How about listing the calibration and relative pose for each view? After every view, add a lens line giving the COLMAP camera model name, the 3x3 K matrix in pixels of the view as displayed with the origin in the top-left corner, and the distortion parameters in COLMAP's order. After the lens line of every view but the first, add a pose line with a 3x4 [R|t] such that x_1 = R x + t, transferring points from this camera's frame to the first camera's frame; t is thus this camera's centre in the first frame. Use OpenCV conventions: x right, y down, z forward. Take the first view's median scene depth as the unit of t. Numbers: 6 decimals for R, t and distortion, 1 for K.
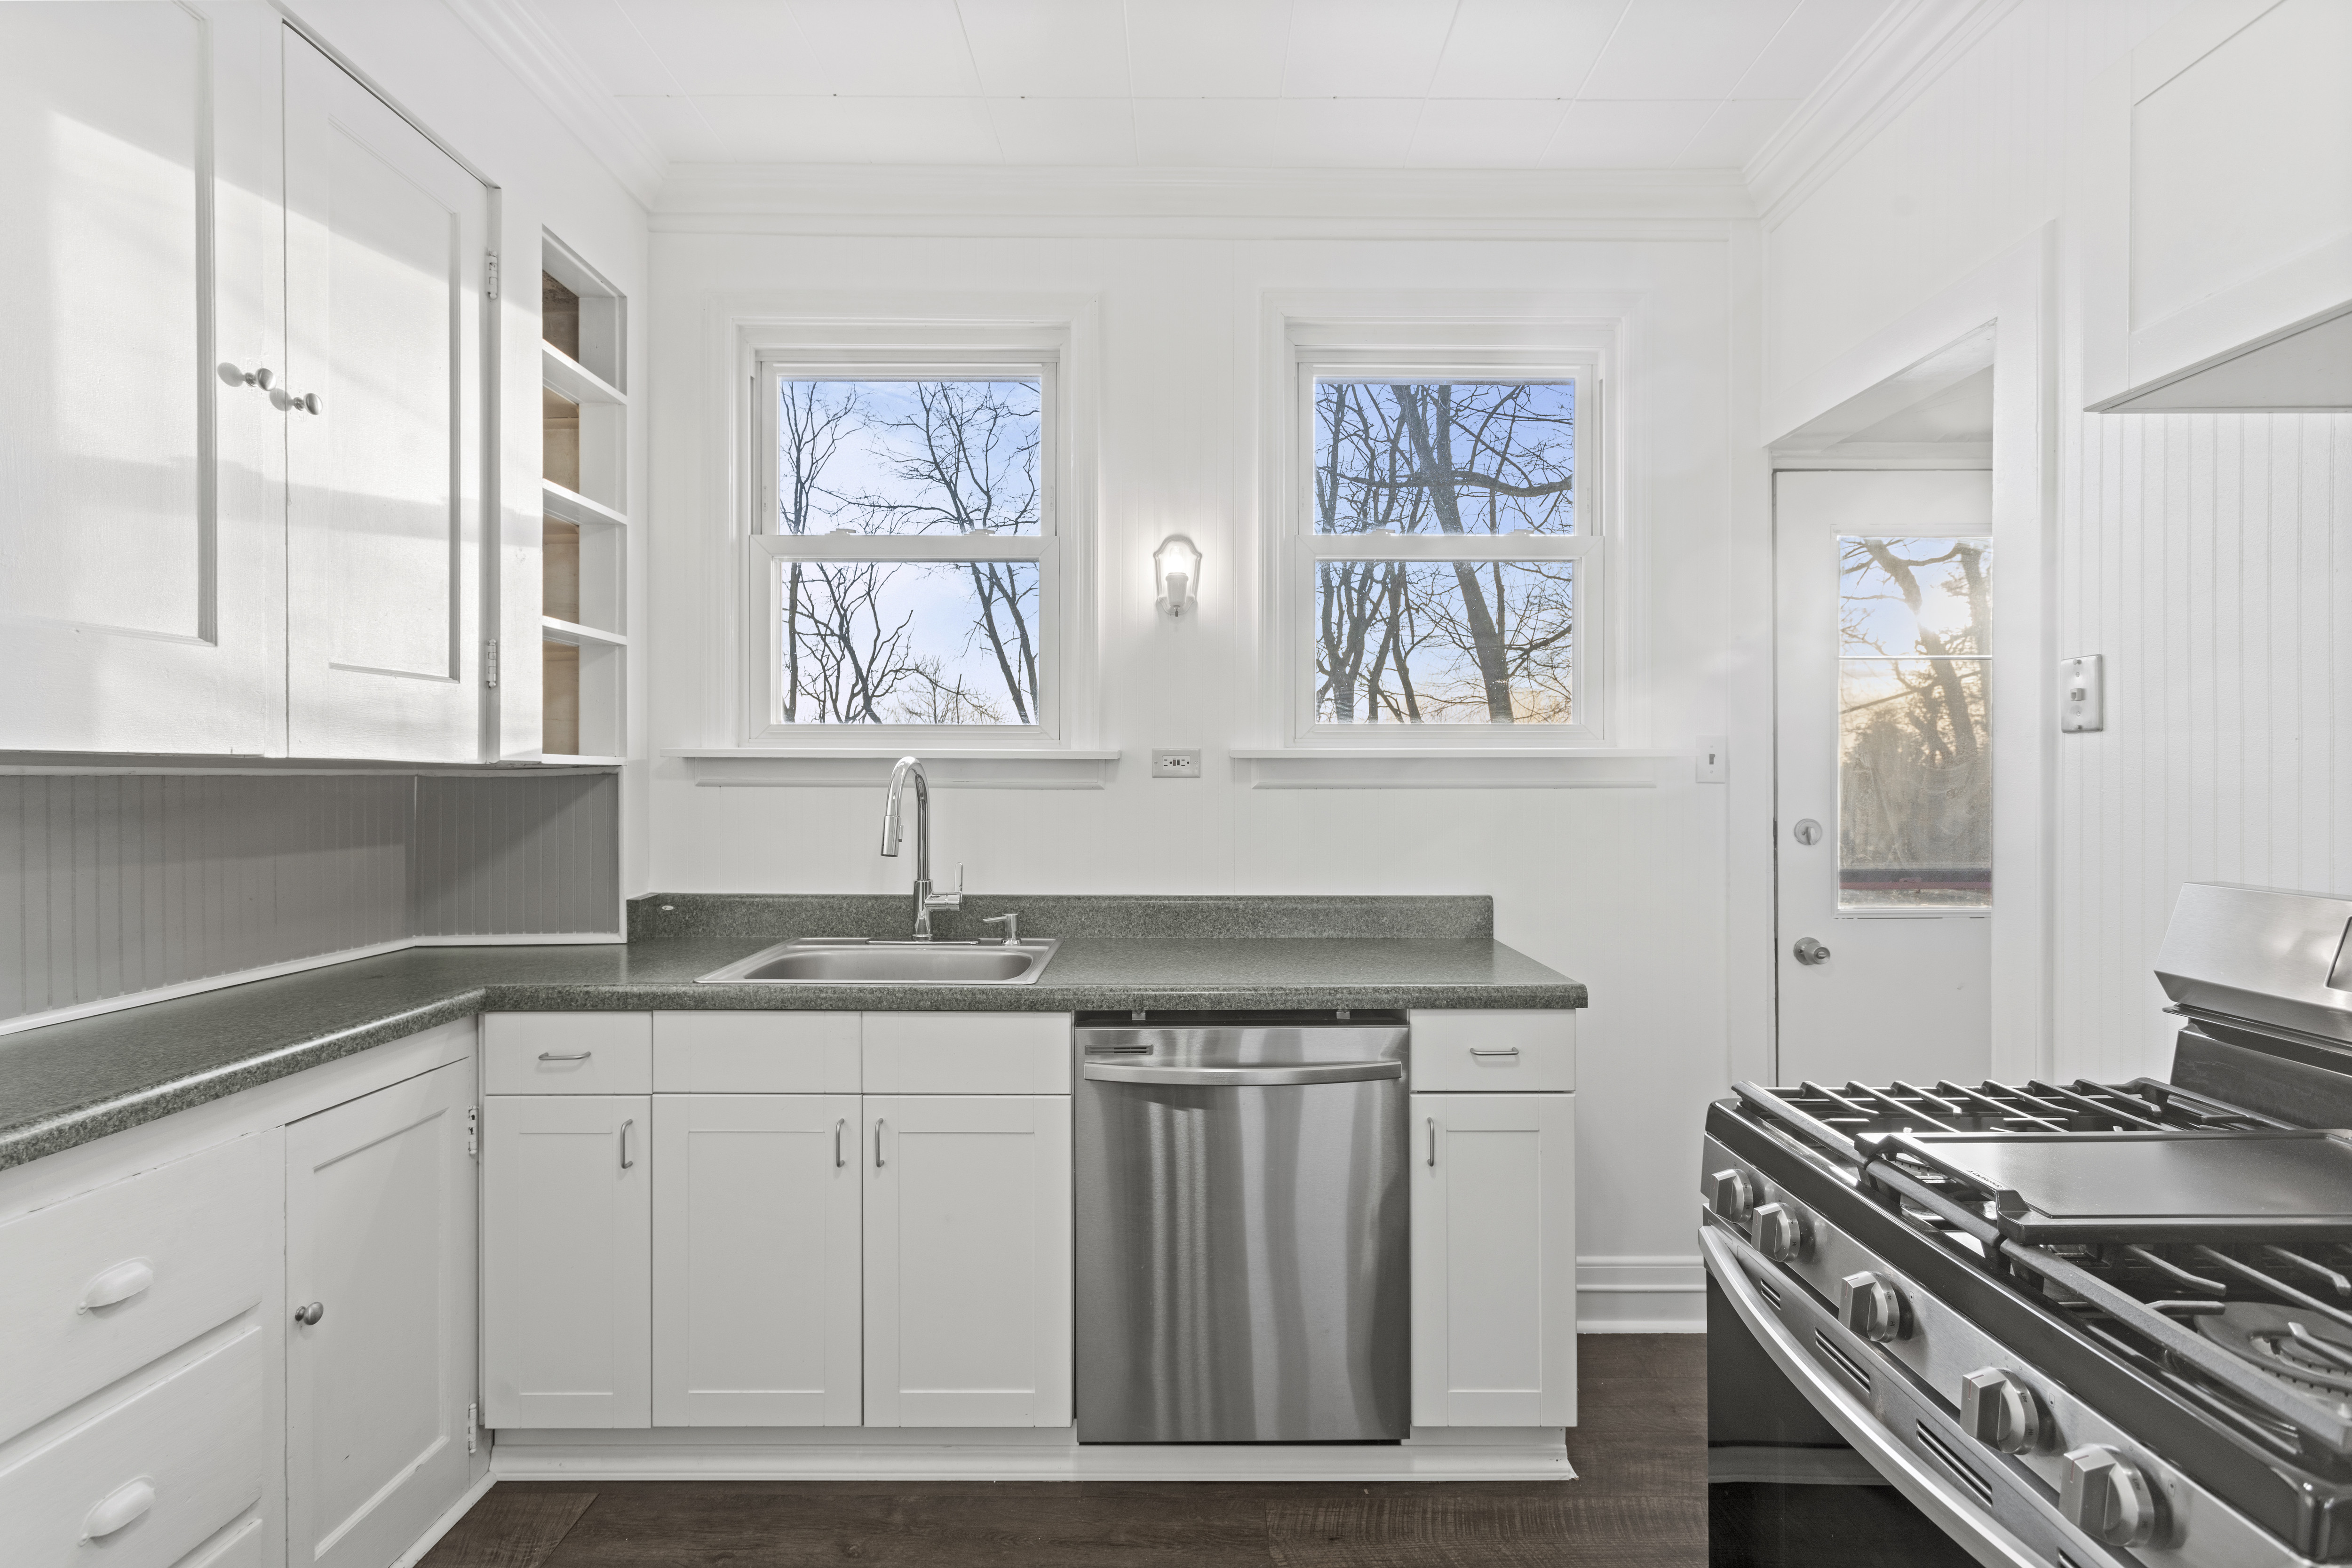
lens RADIAL K [[1113.9, 0, 1185.3], [0, 1113.9, 775.0], [0, 0, 1]] dist [-0.008439, 0.005416]
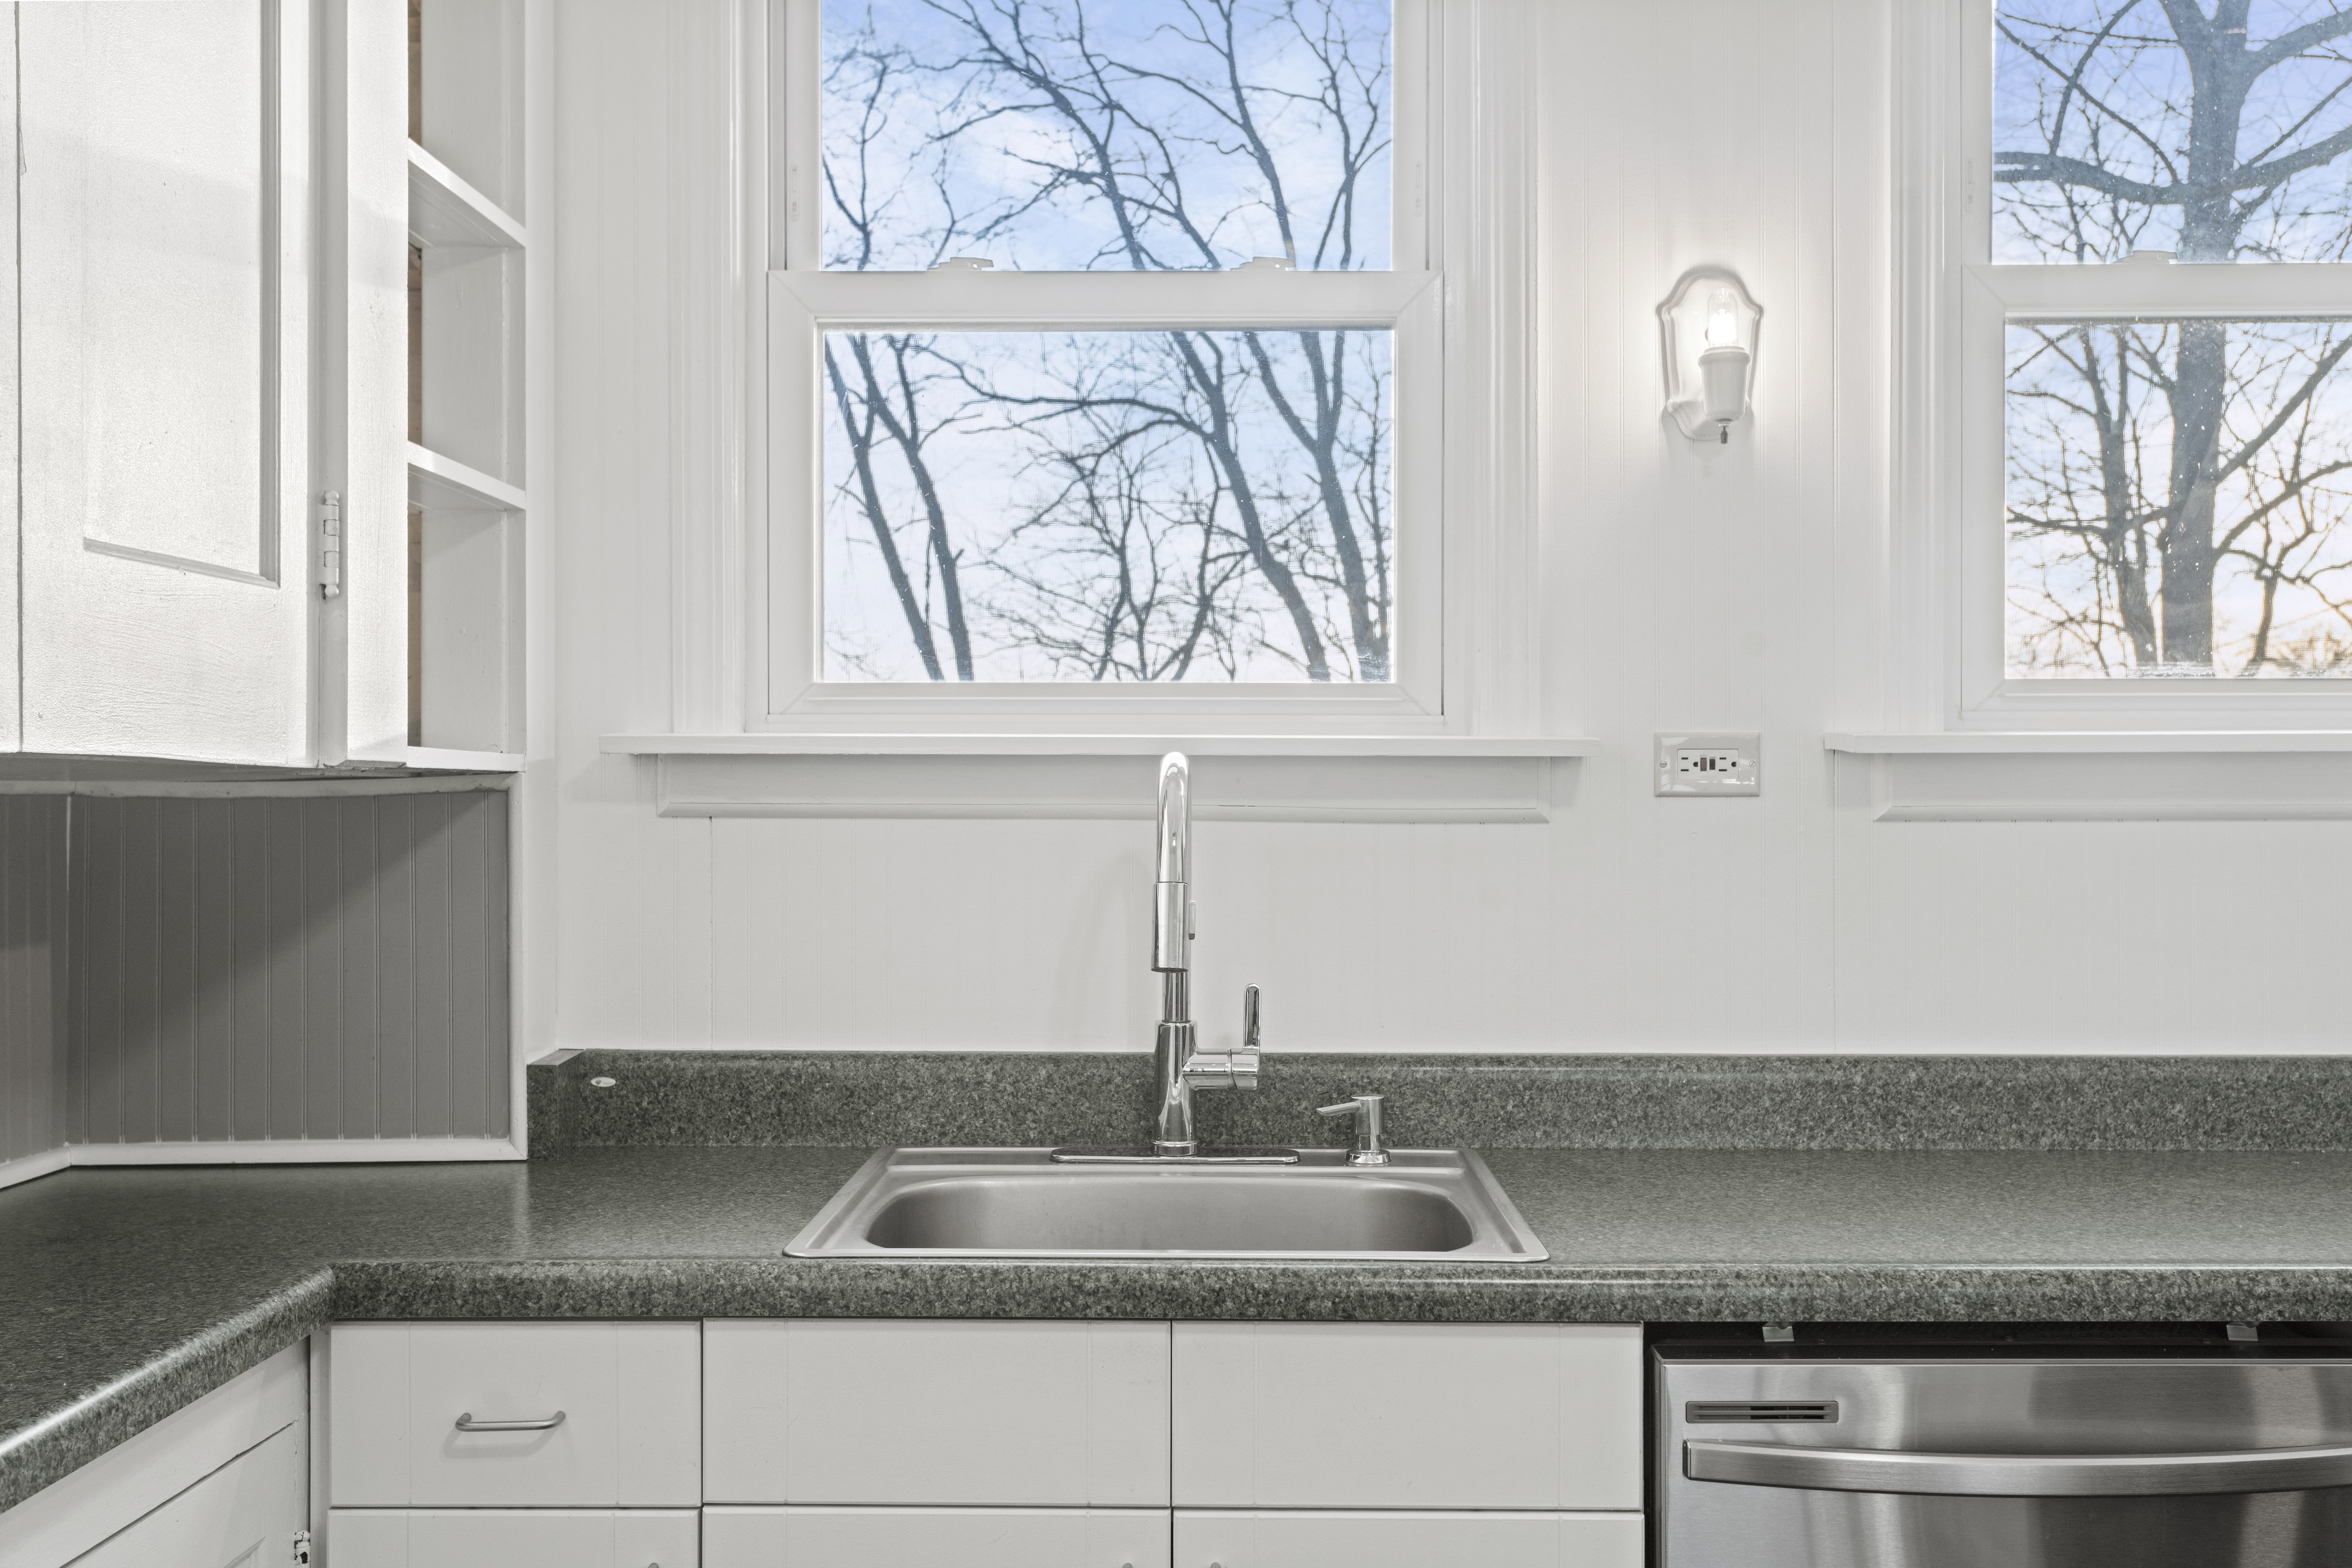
lens RADIAL K [[2236.5, 0, 1179.1], [0, 2236.5, 784.4], [0, 0, 1]] dist [0.012710, -0.012344]
pose [[0.999777, -0.001697, -0.021065, -0.241328], [0.001598, 0.999988, -0.004721, 0.001317], [0.021073, 0.004686, 0.999767, 0.093013]]
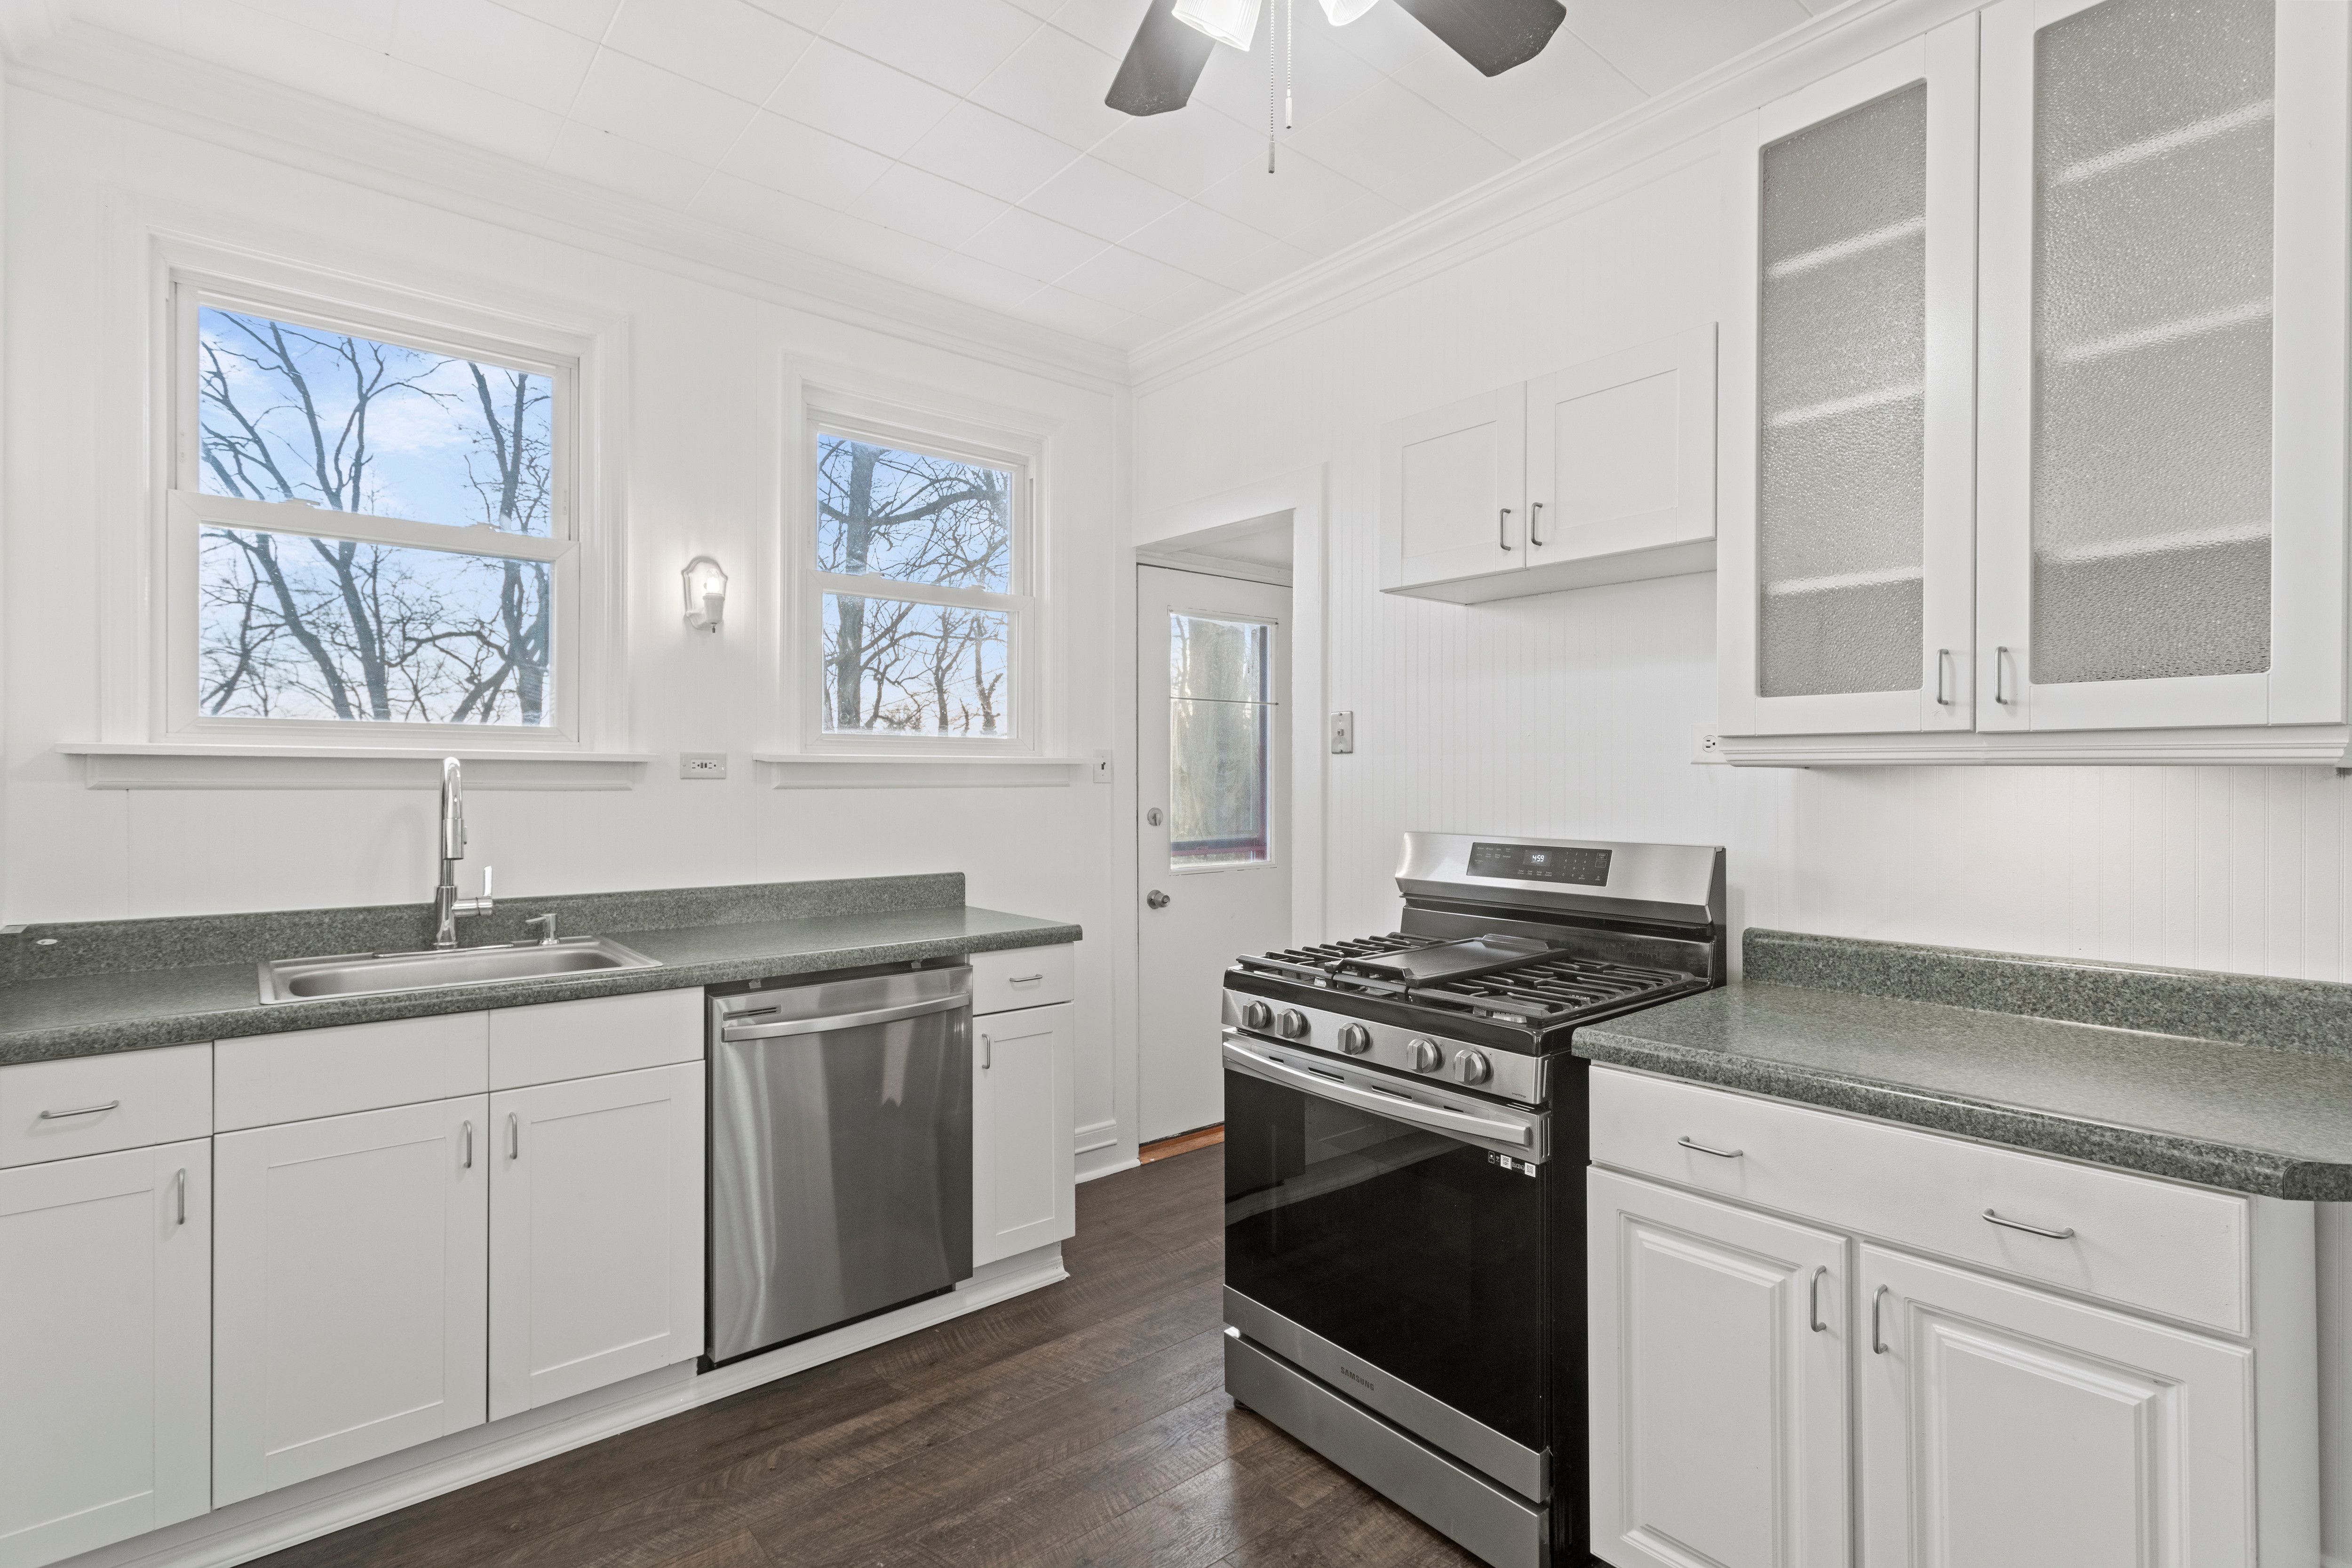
lens RADIAL K [[1116.1, 0, 1183.8], [0, 1116.1, 781.5], [0, 0, 1]] dist [-0.000881, 0.000306]
pose [[0.765439, -0.001344, 0.643507, -0.412747], [-0.000647, 0.999996, 0.002859, 0.001360], [-0.643508, -0.002605, 0.765435, -0.162132]]
